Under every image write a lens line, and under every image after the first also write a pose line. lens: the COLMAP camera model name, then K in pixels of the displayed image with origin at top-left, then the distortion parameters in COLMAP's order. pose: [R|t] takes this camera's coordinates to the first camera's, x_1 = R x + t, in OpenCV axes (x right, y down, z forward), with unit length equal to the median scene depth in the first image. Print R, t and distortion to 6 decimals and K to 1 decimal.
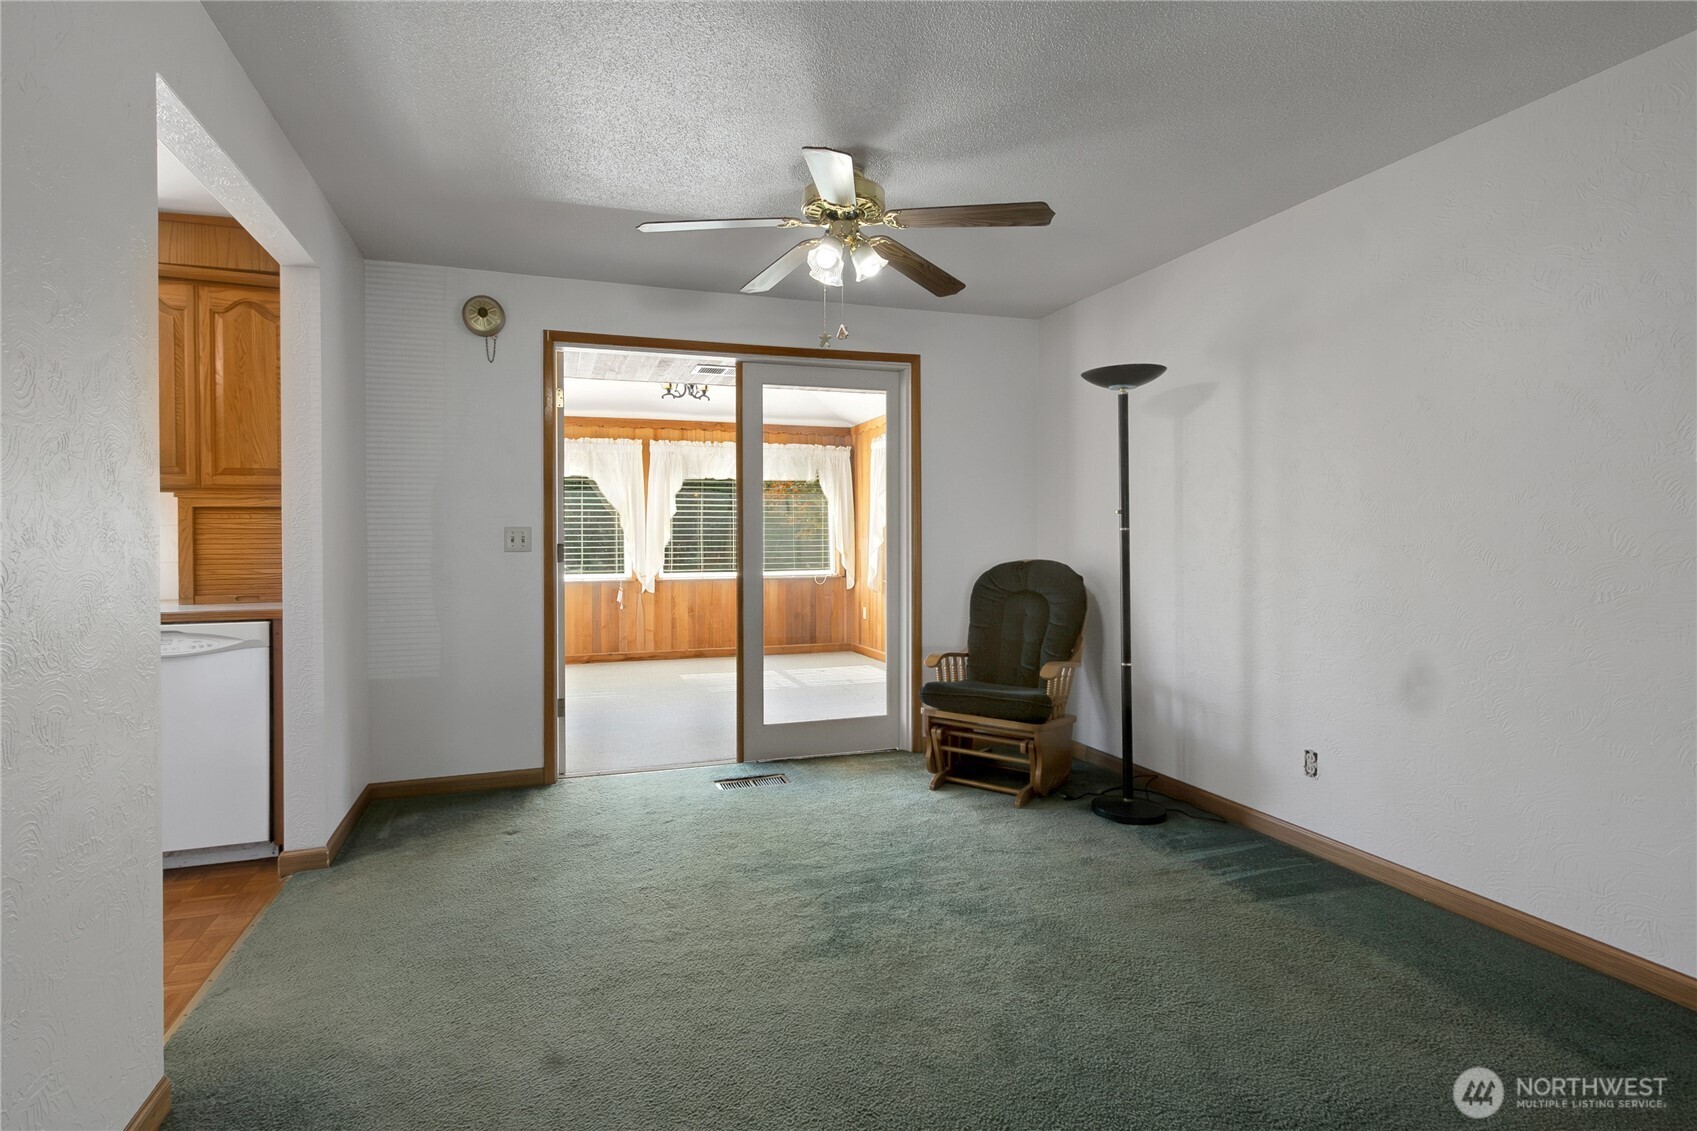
lens RADIAL K [[795.6, 0, 781.3], [0, 795.6, 540.9], [0, 0, 1]] dist [0.000343, 0.000060]
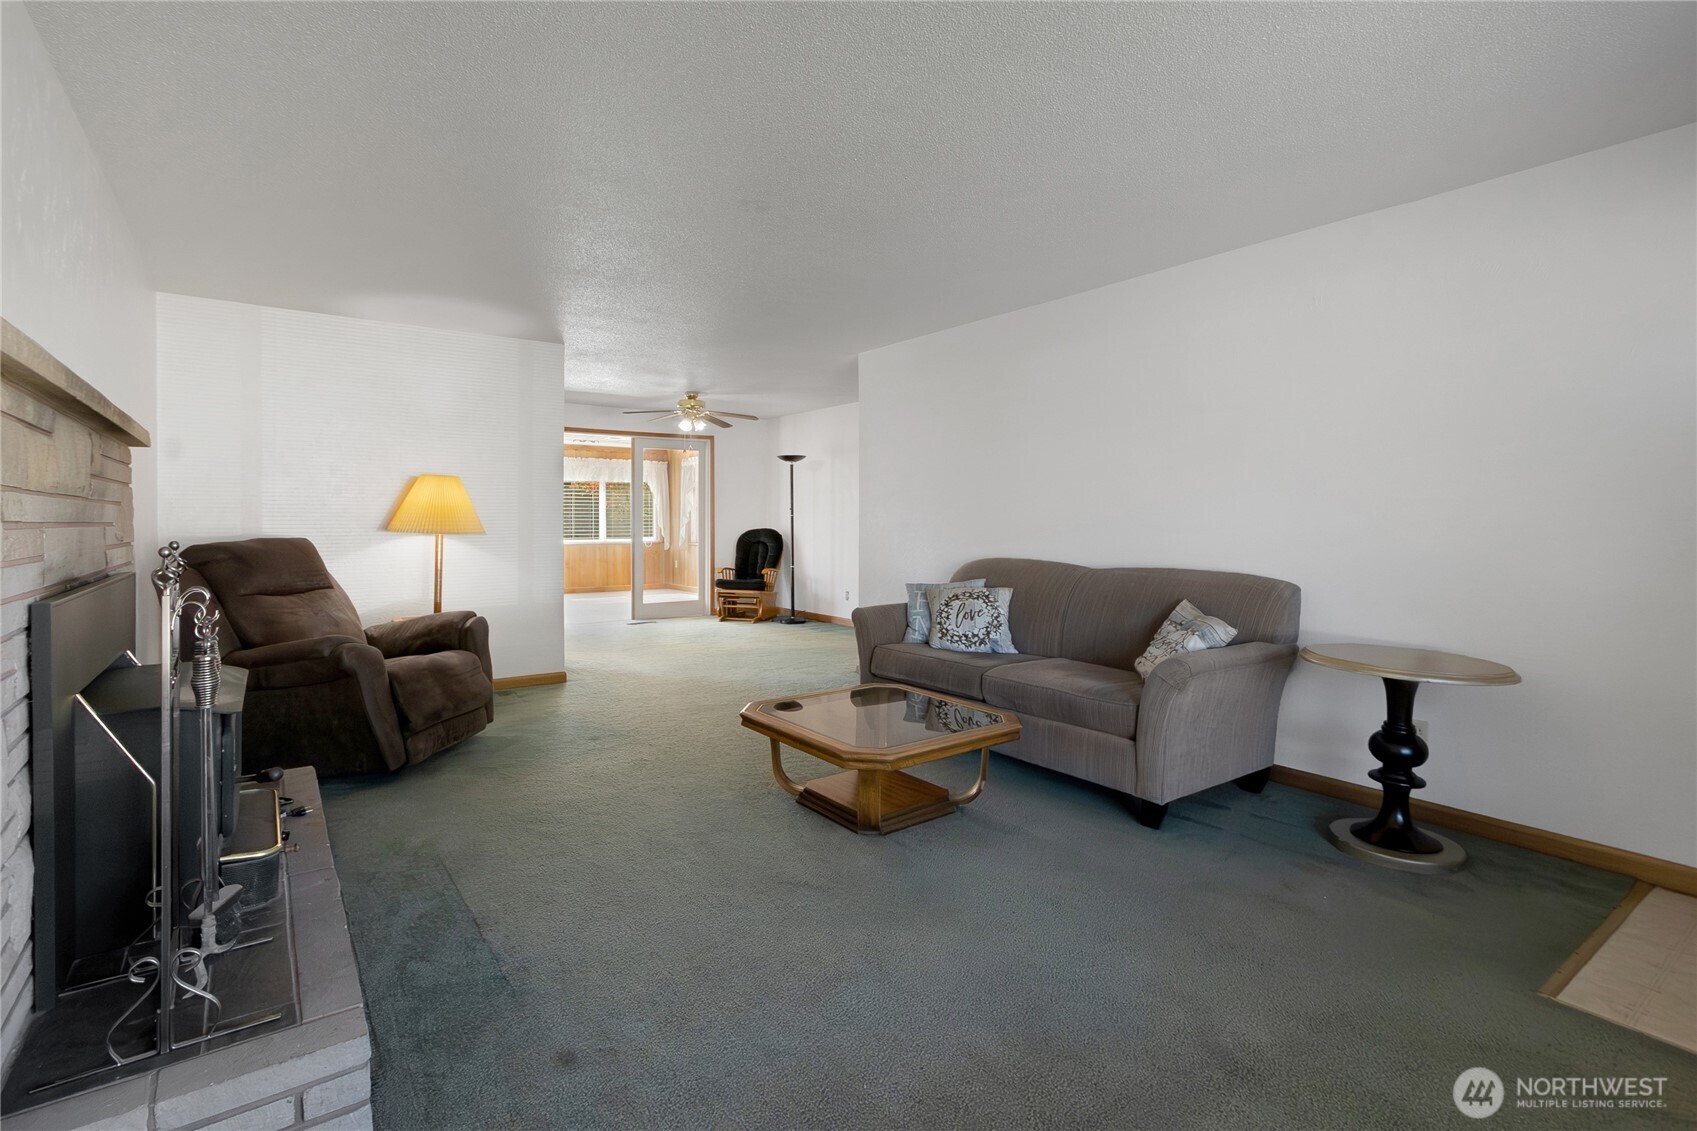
lens RADIAL K [[789.6, 0, 807.5], [0, 789.6, 521.8], [0, 0, 1]] dist [0.001249, -0.000404]
pose [[0.953620, 0.001776, 0.301009, -0.134003], [-0.002472, 0.999995, 0.001930, 0.000595], [-0.301004, -0.002585, 0.953619, -0.658557]]
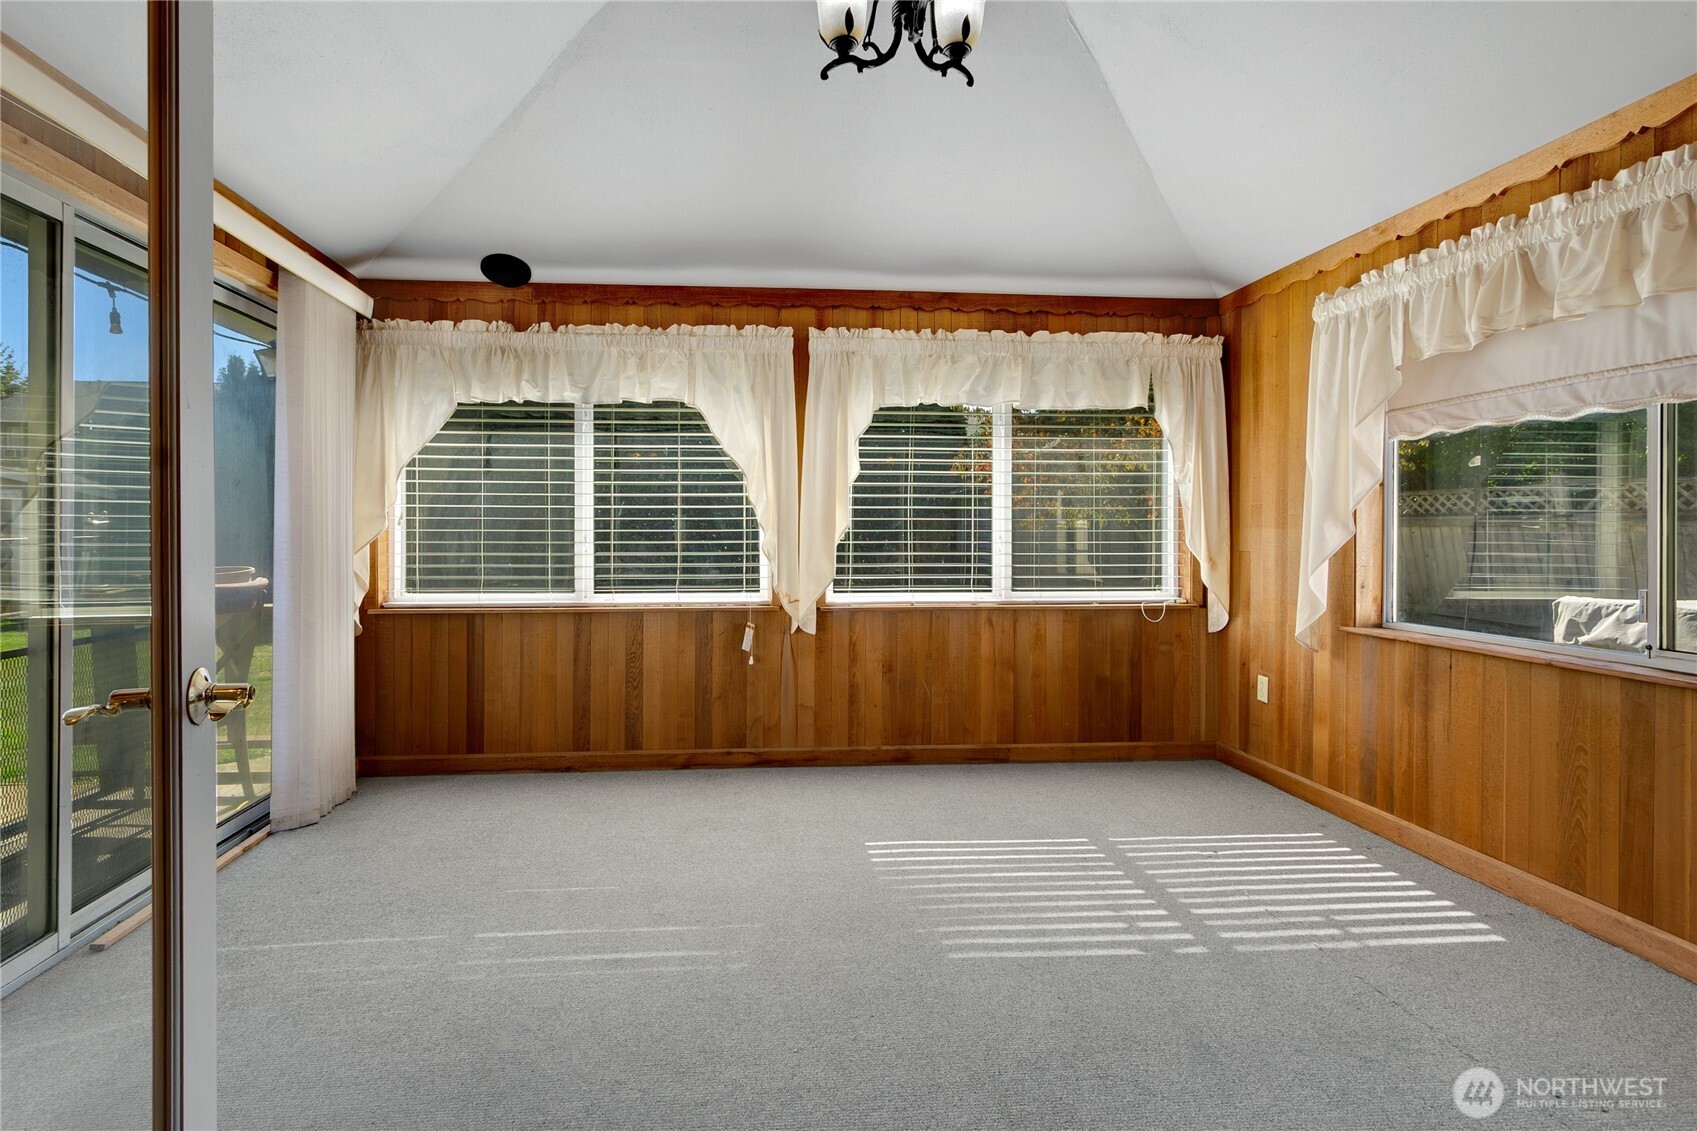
lens RADIAL K [[789.6, 0, 807.5], [0, 789.6, 521.8], [0, 0, 1]] dist [0.001249, -0.000404]
pose [[0.981486, 0.008020, -0.191367, -0.071113], [-0.007021, 0.999958, 0.005897, -0.008662], [0.191406, -0.004444, 0.981501, 0.519541]]
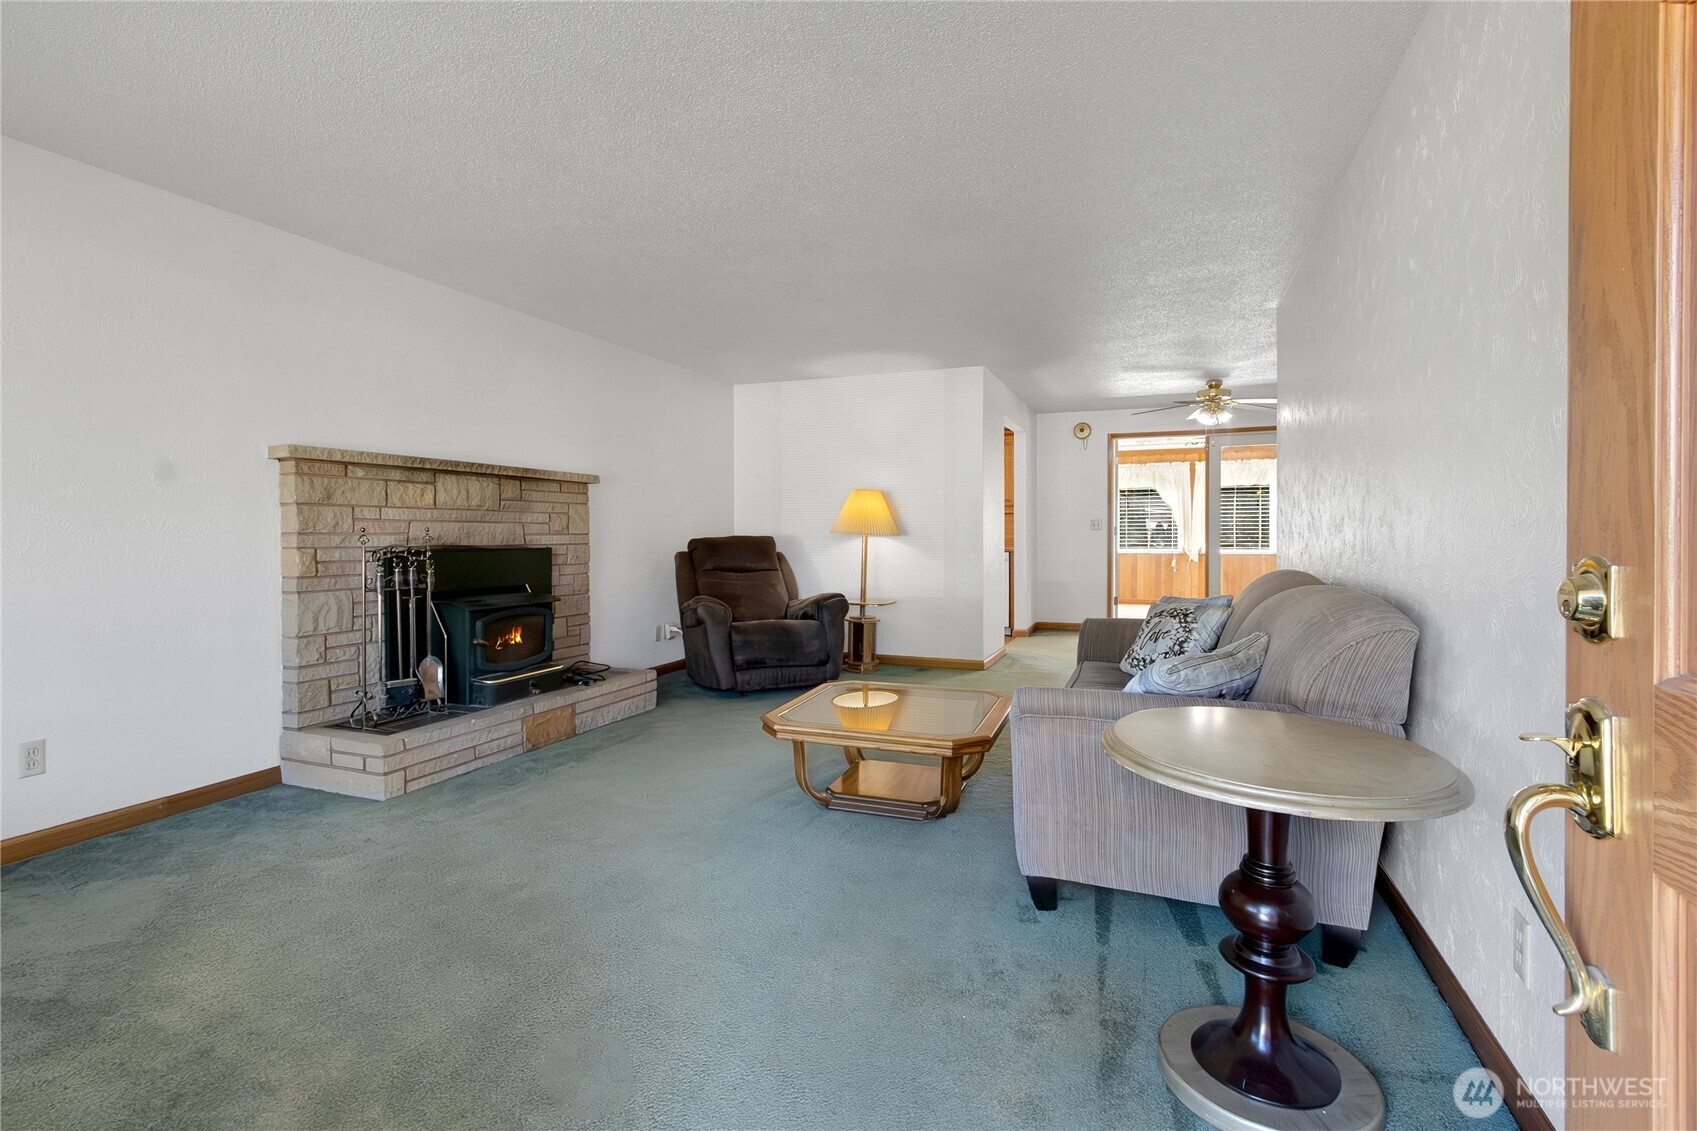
lens RADIAL K [[787.6, 0, 842.5], [0, 787.6, 552.6], [0, 0, 1]] dist [0.001994, 0.000007]
pose [[0.779462, 0.014090, -0.626291, 0.259345], [0.001637, 0.999698, 0.024528, 0.009575], [0.626447, -0.020144, 0.779203, -0.612808]]
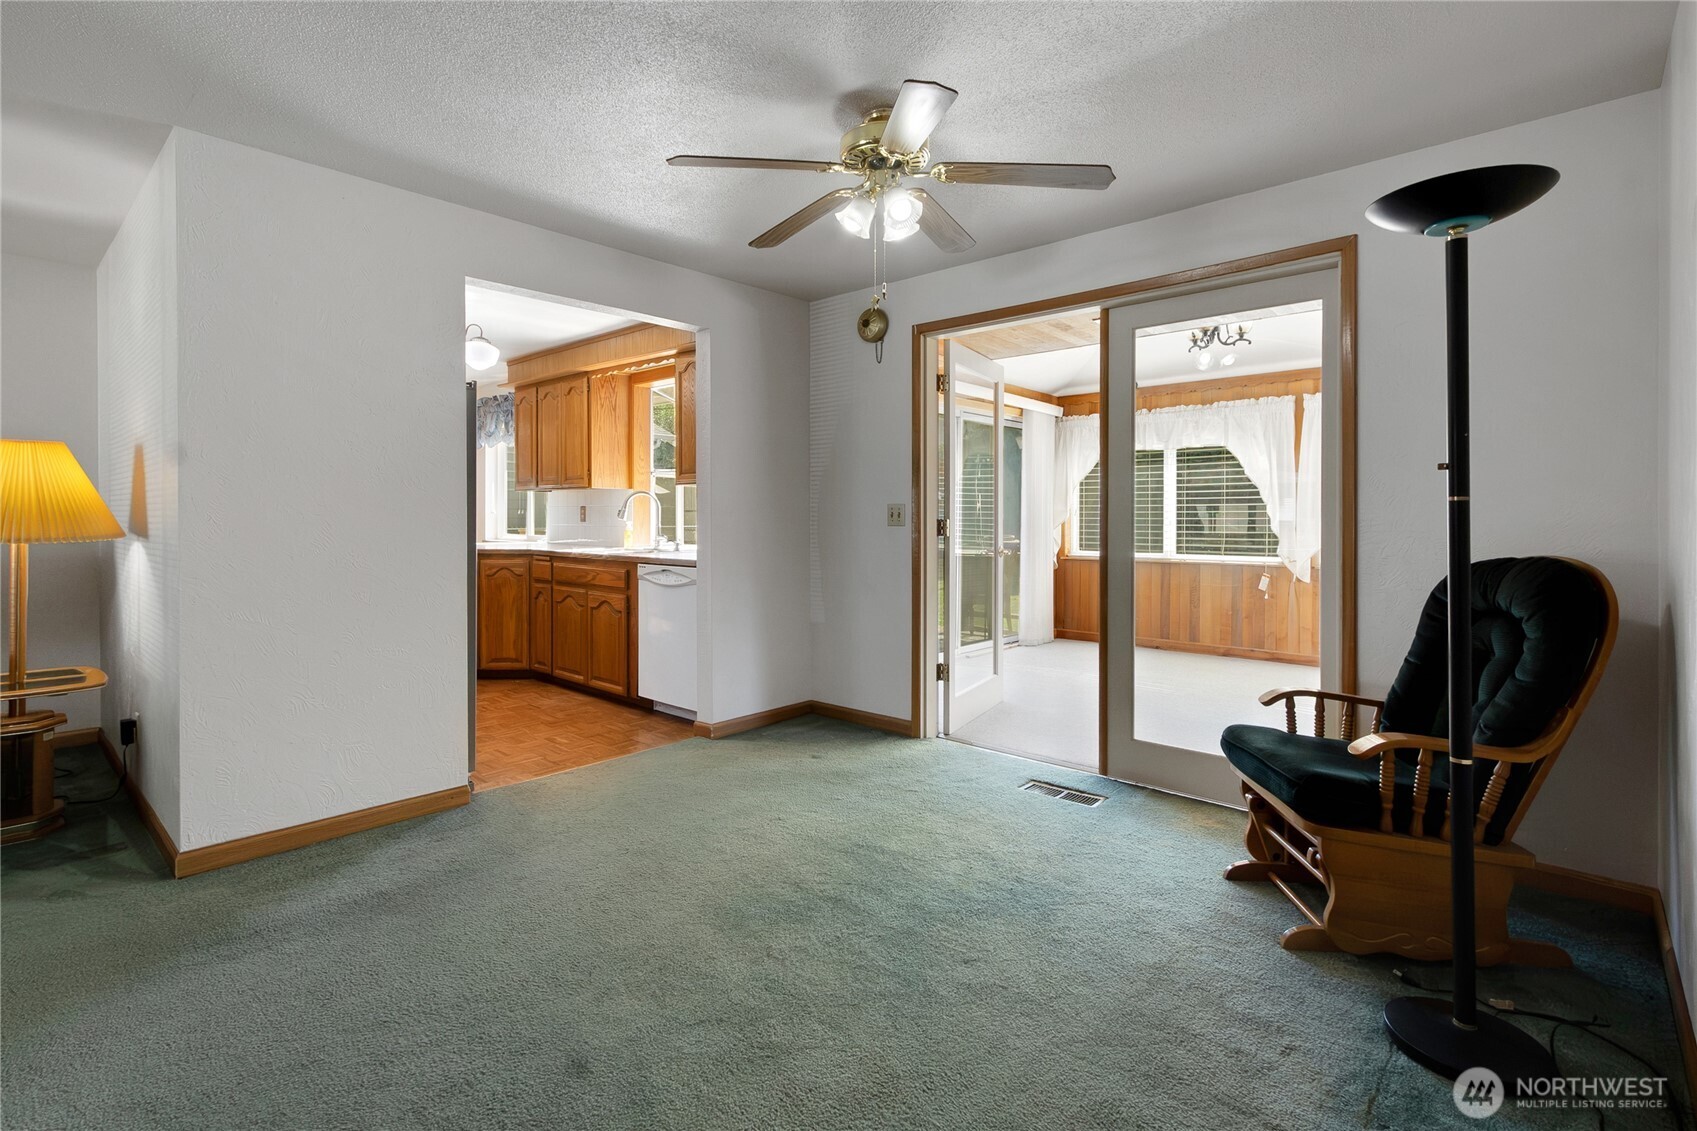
lens RADIAL K [[789.6, 0, 807.5], [0, 789.6, 521.8], [0, 0, 1]] dist [0.001249, -0.000404]
pose [[0.497189, 0.011224, -0.867570, 0.286873], [-0.006371, 0.999937, 0.009286, -0.000951], [0.867619, 0.000911, 0.497229, 0.161349]]
